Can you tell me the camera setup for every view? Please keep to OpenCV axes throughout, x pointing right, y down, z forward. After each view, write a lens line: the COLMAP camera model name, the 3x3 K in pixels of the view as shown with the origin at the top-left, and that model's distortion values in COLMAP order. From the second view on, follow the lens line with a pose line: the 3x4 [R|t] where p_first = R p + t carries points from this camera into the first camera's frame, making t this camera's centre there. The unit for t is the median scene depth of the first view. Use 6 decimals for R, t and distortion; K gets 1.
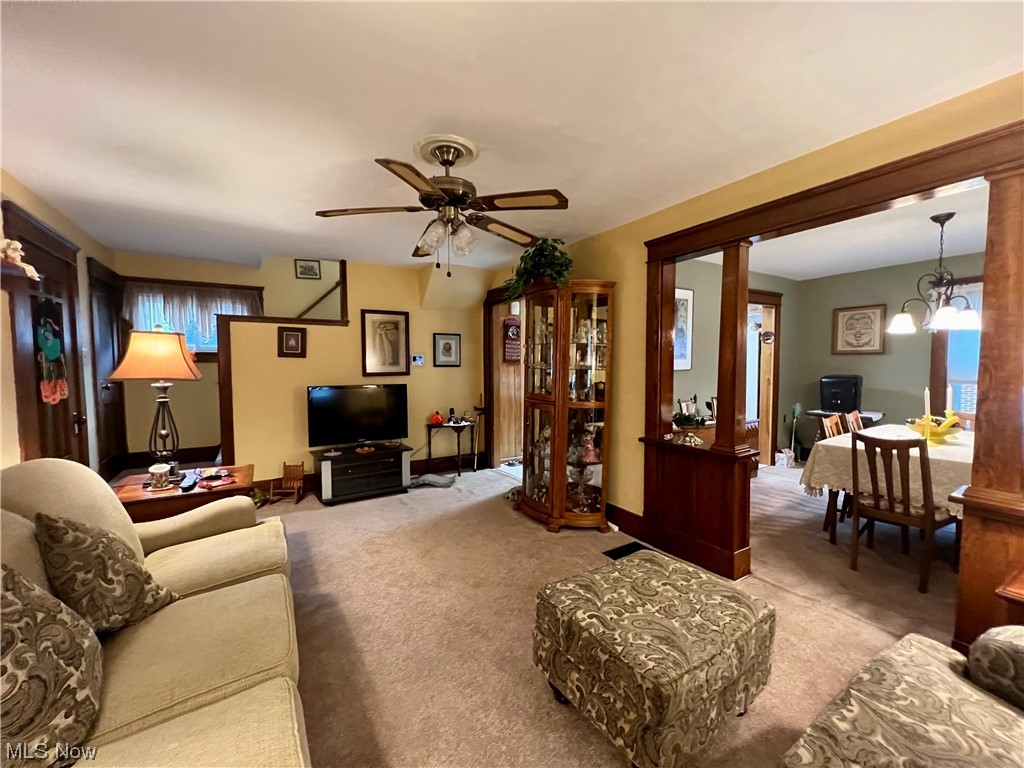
lens RADIAL K [[411.5, 0, 512.0], [0, 411.5, 384.0], [0, 0, 1]] dist [0.001539, 0.000397]
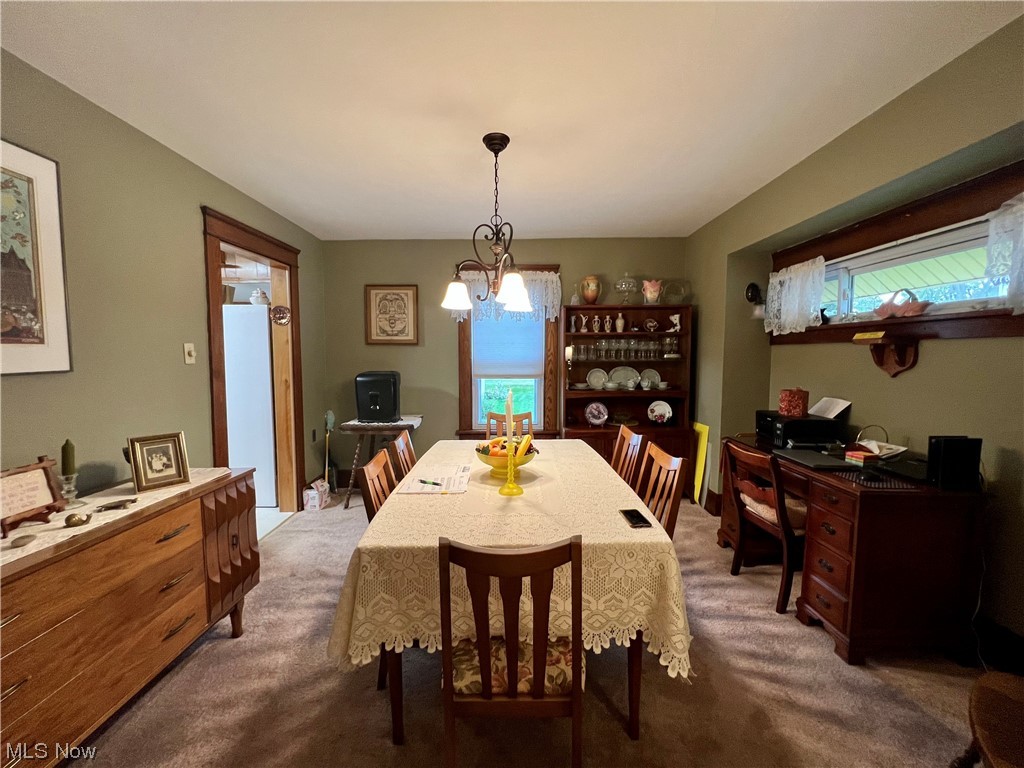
lens RADIAL K [[411.5, 0, 512.0], [0, 411.5, 384.0], [0, 0, 1]] dist [0.001539, 0.000397]
pose [[0.532479, -0.054585, 0.844681, 0.284605], [0.038083, 0.998453, 0.040515, -0.019613], [-0.845586, 0.010594, 0.533734, 0.381907]]
